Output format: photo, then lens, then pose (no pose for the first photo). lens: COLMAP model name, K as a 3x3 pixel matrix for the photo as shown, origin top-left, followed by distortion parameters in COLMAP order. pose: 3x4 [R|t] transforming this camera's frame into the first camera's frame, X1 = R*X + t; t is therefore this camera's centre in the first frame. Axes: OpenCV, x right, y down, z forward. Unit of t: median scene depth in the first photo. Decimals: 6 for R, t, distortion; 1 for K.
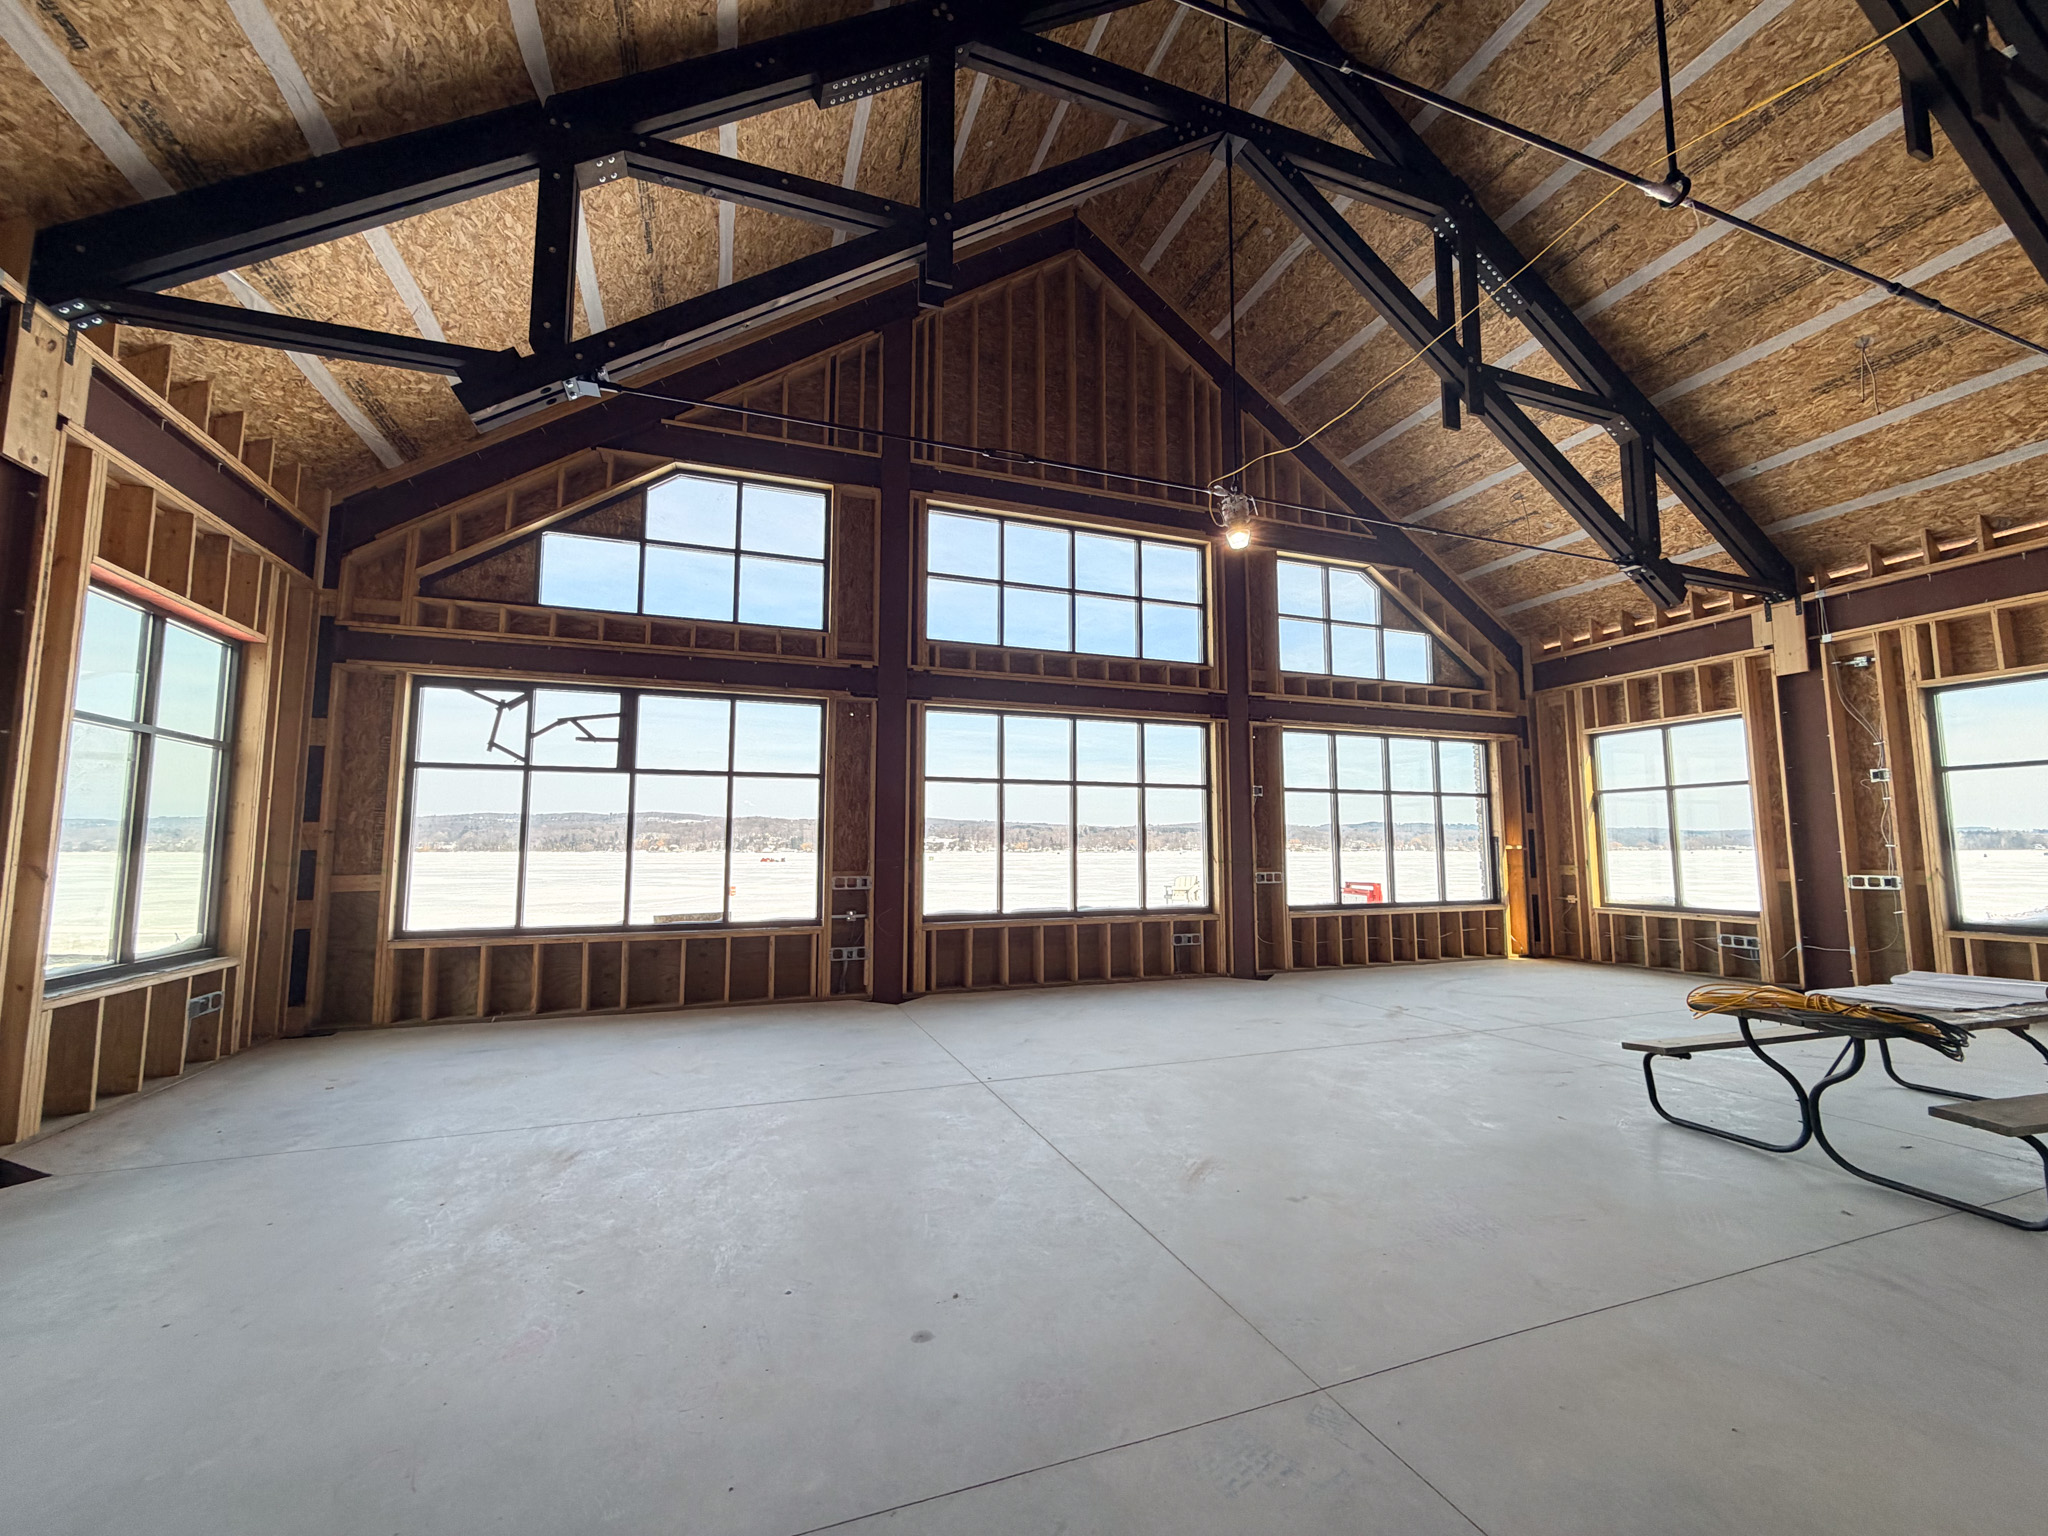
lens RADIAL K [[820.1, 0, 1024.0], [0, 820.1, 768.0], [0, 0, 1]] dist [0.000079, 0.000048]
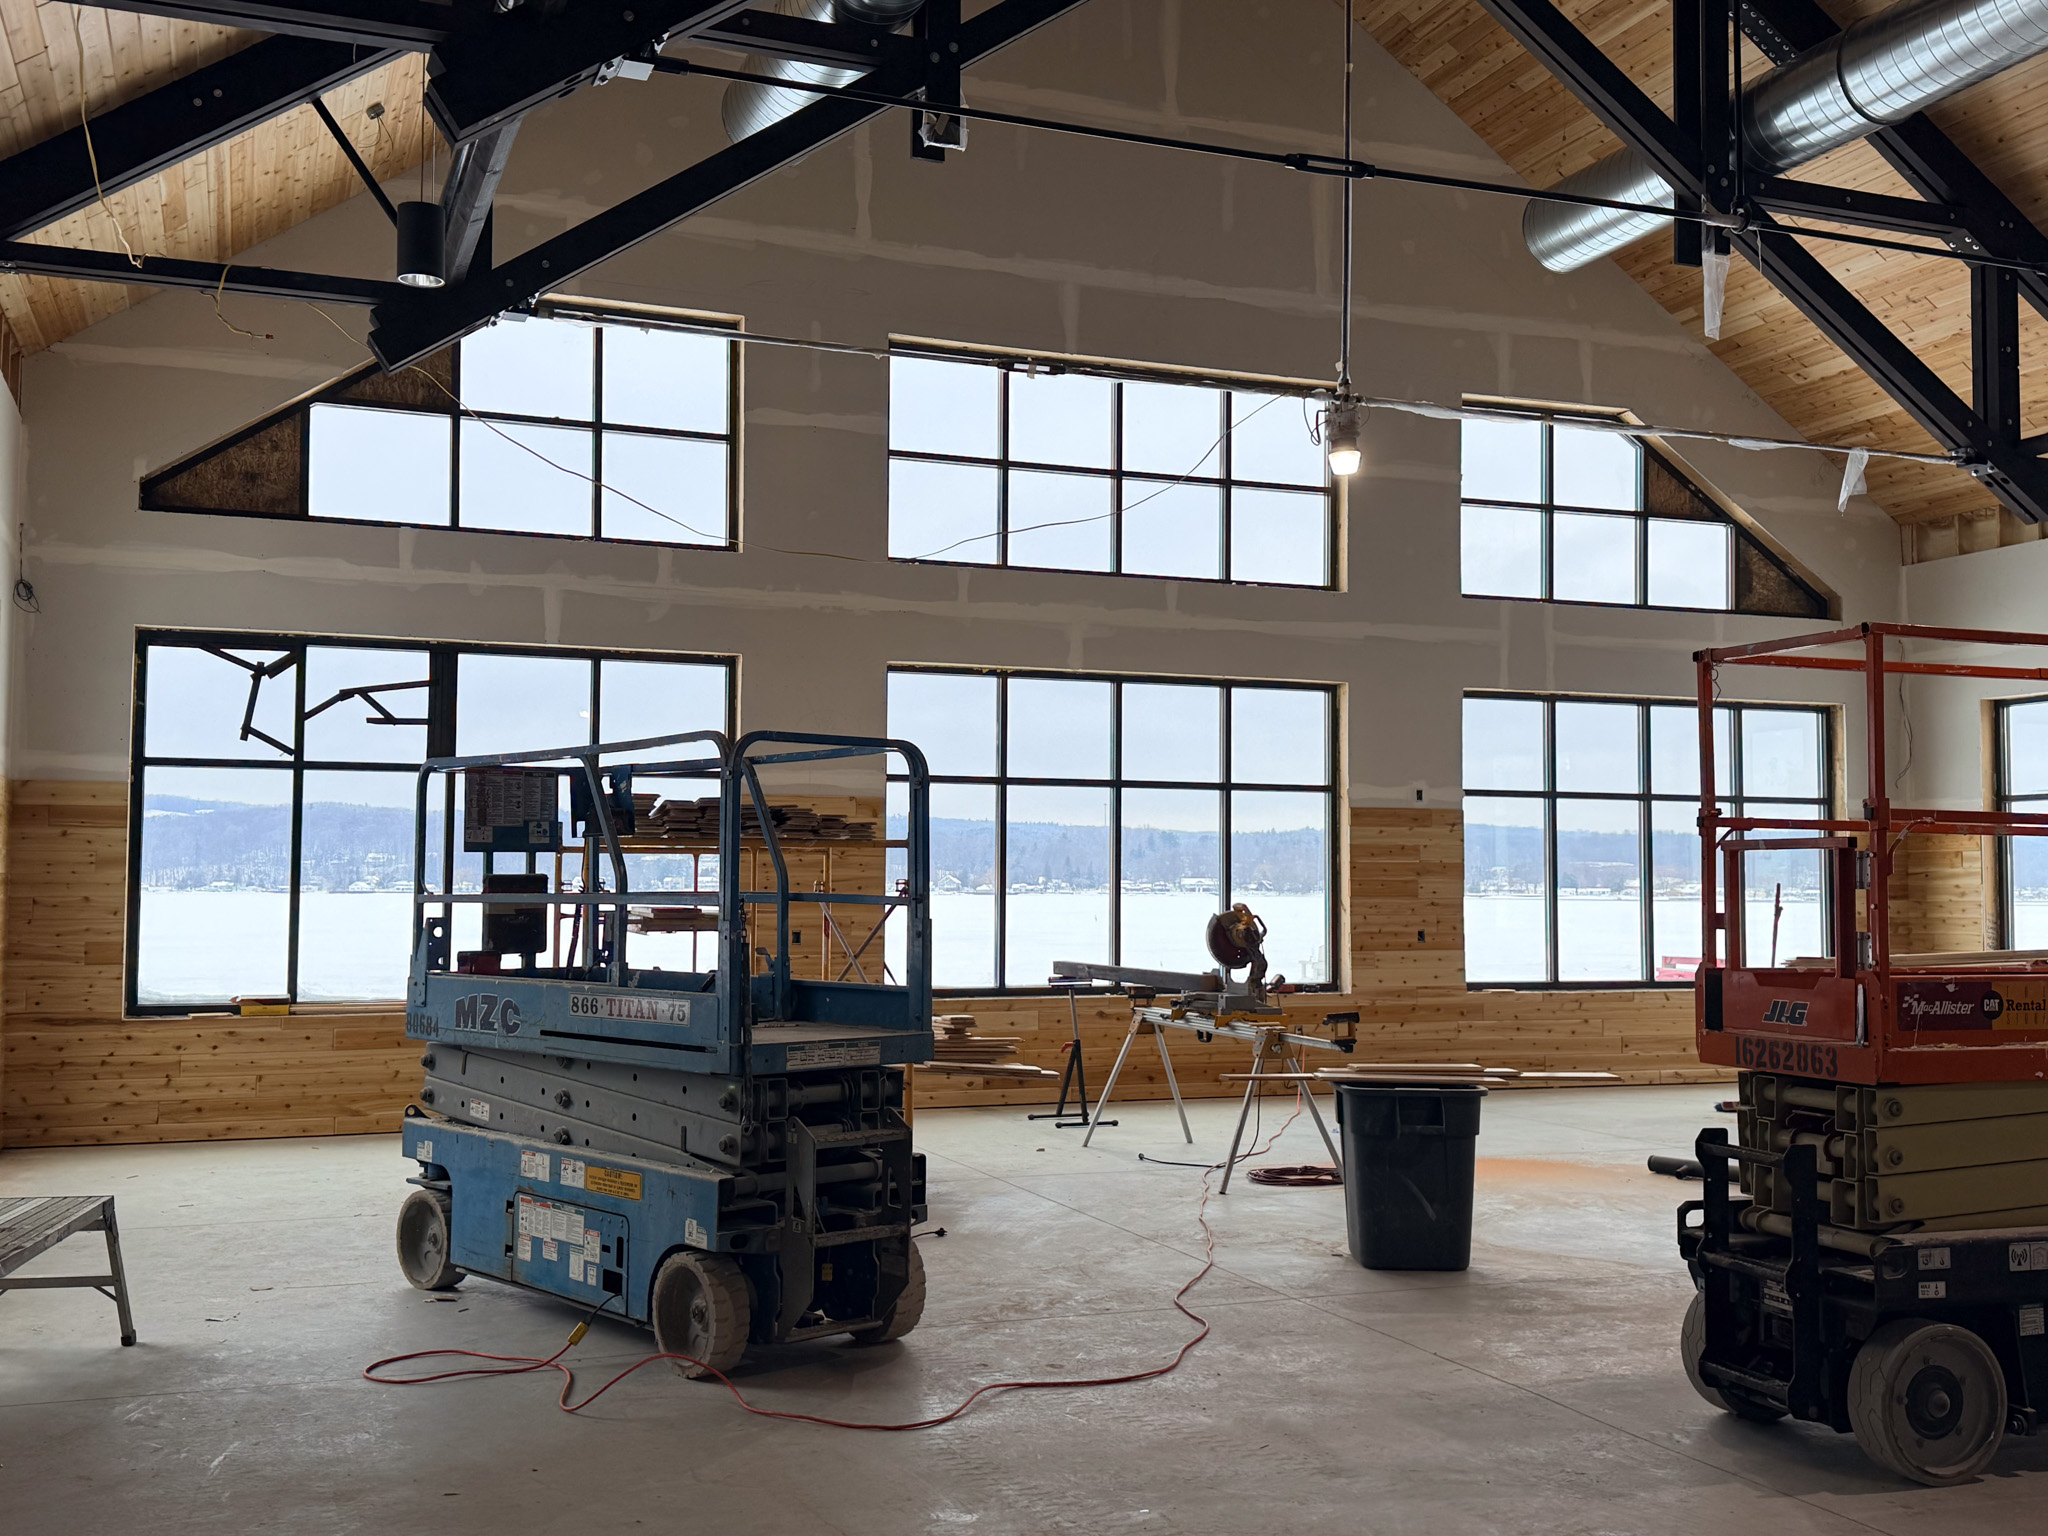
lens RADIAL K [[2064.4, 0, 1024.0], [0, 2064.4, 768.0], [0, 0, 1]] dist [0.059406, -0.010474]
pose [[0.999914, 0.005109, 0.012091, -0.031353], [-0.005593, 0.999168, 0.040406, -0.060076], [-0.011875, -0.040470, 0.999110, -0.604108]]
